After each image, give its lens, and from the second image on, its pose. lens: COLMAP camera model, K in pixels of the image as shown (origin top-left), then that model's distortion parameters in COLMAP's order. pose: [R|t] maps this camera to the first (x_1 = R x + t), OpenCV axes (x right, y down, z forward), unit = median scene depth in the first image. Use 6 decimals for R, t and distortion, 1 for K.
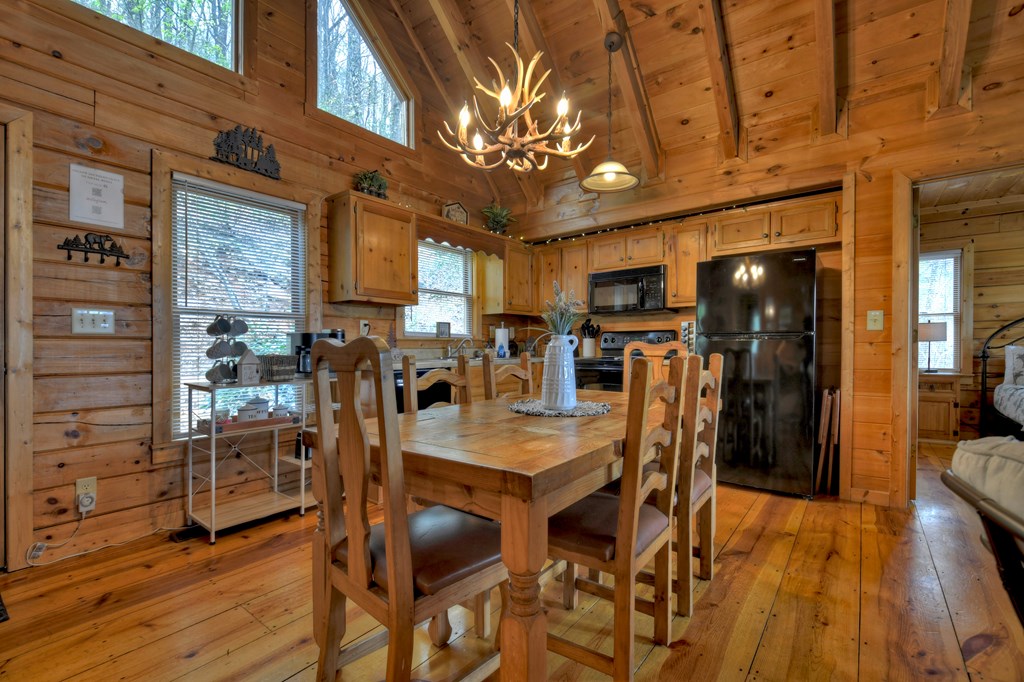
lens RADIAL K [[449.5, 0, 512.0], [0, 449.5, 341.0], [0, 0, 1]] dist [0.000327, -0.000163]
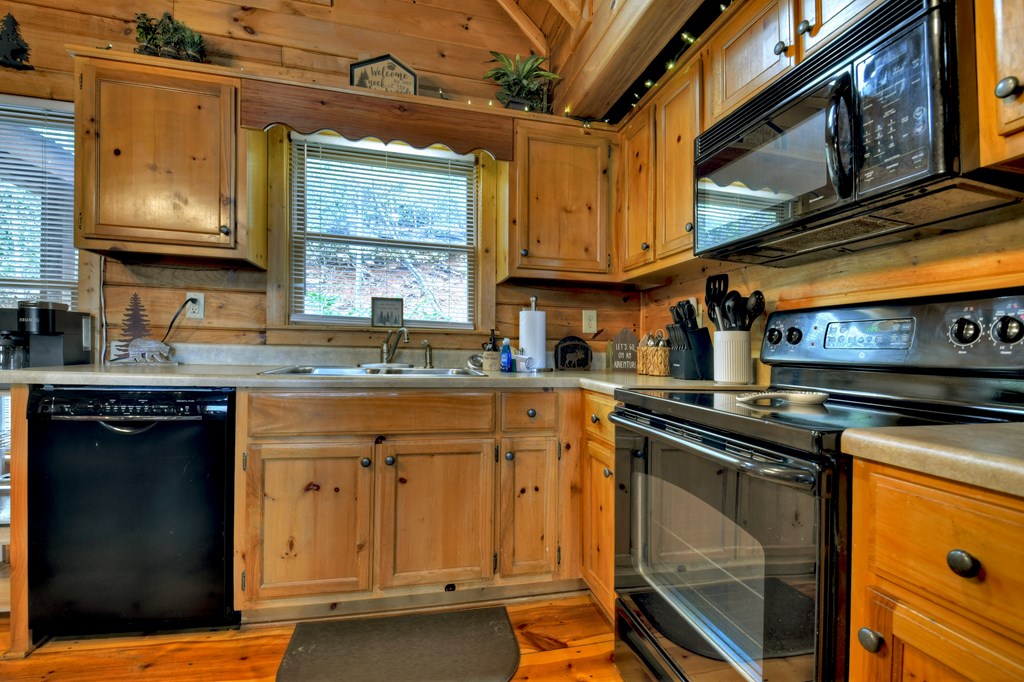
lens RADIAL K [[449.5, 0, 512.0], [0, 449.5, 341.0], [0, 0, 1]] dist [0.000327, -0.000163]
pose [[0.769710, 0.016485, -0.638181, 0.286749], [-0.022856, 0.999737, -0.001741, 0.006583], [0.637984, 0.015926, 0.769885, 0.655844]]
